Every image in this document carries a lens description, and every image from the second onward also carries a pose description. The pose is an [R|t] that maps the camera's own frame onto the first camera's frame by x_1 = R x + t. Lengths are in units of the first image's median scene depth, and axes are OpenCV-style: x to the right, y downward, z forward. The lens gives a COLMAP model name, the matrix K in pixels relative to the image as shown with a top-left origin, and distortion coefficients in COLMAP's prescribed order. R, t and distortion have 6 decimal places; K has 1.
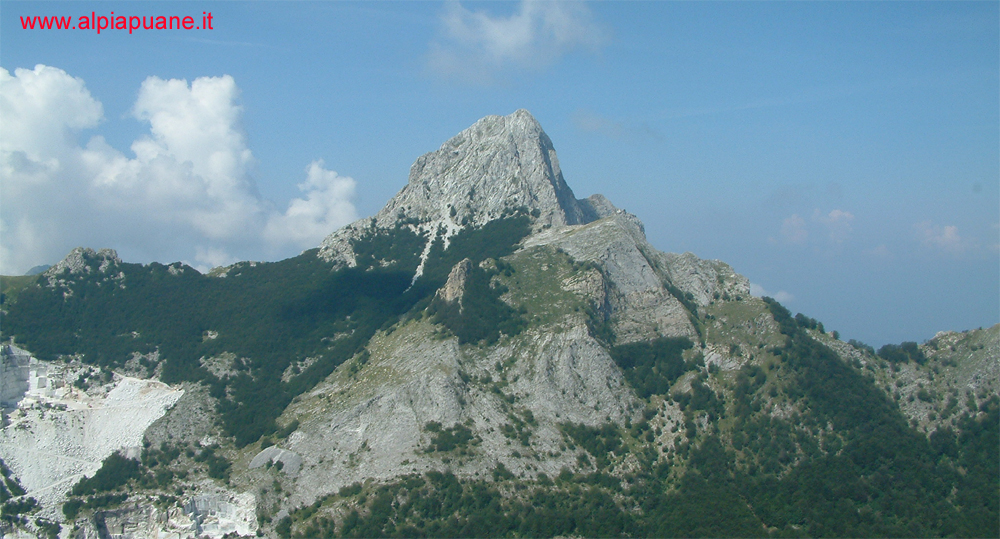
lens RADIAL K [[1053.3, 0, 499.1], [0, 1053.3, 334.5], [0, 0, 1]] dist [-0.190009, 0.000000]
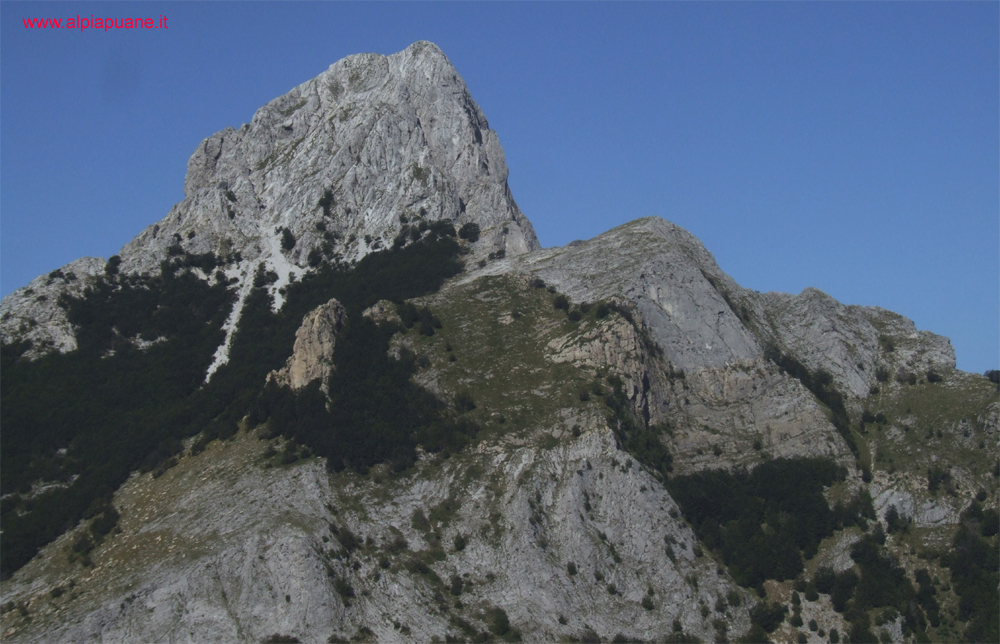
lens RADIAL K [[2104.4, 0, 501.9], [0, 2104.4, 326.7], [0, 0, 1]] dist [0.114074, 0.000000]
pose [[0.995999, -0.030539, 0.083988, -0.034307], [0.043854, 0.985886, -0.161571, 0.085408], [-0.077868, 0.164608, 0.983281, 0.109991]]
